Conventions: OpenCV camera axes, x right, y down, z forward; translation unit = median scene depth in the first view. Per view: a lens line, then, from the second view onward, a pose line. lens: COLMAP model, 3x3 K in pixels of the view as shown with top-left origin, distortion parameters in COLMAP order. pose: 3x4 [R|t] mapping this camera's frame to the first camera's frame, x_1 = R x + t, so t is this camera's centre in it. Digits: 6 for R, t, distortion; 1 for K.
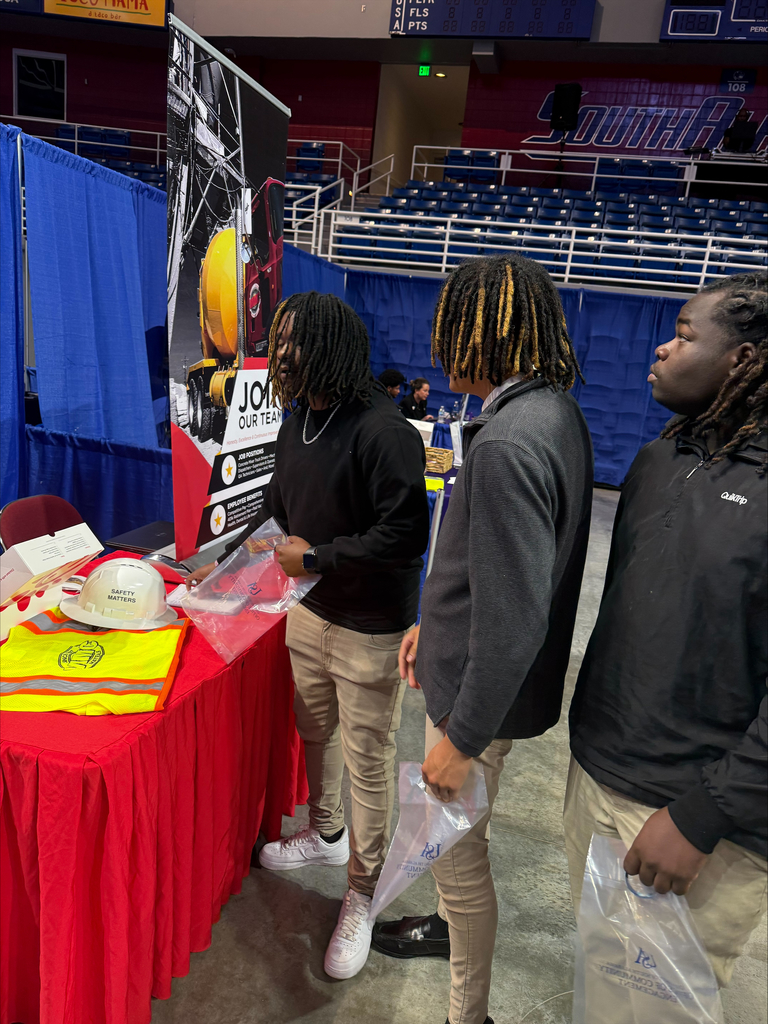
lens RADIAL K [[702.7, 0, 384.0], [0, 702.7, 512.0], [0, 0, 1]] dist [0.109893, -0.133916]
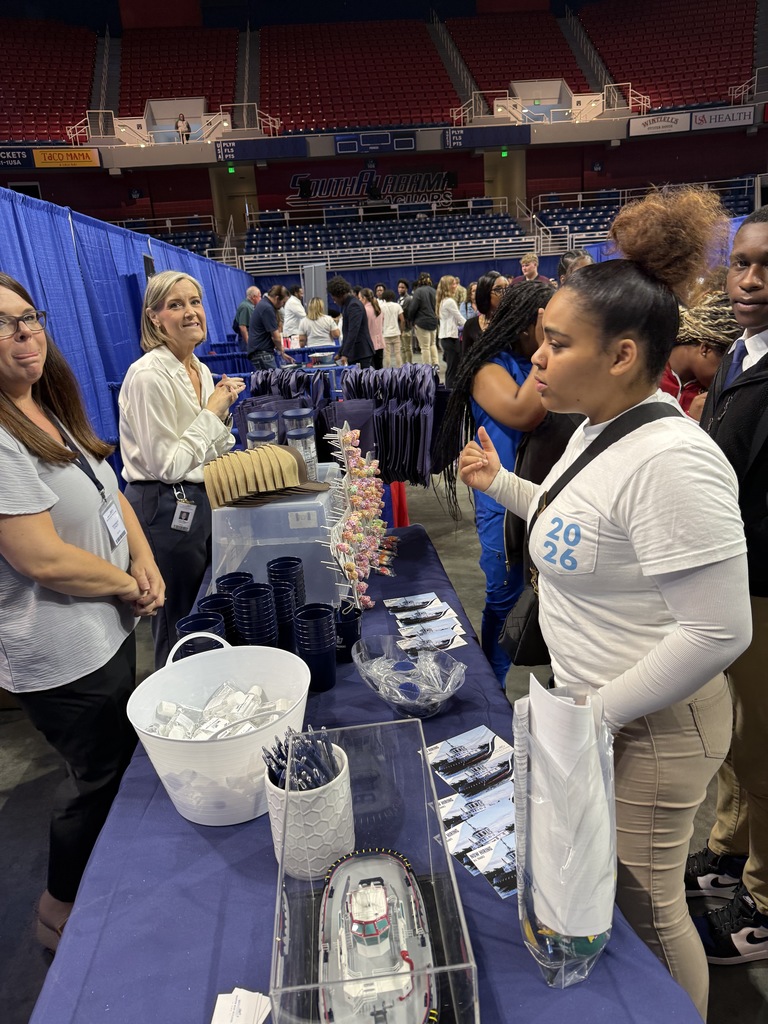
lens RADIAL K [[728.8, 0, 384.0], [0, 728.8, 512.0], [0, 0, 1]] dist [-0.014161, -0.007628]
pose [[0.922909, -0.263864, 0.280383, -0.460077], [0.243326, 0.964095, 0.106364, 0.270874], [-0.298381, -0.029940, 0.953977, -1.394457]]
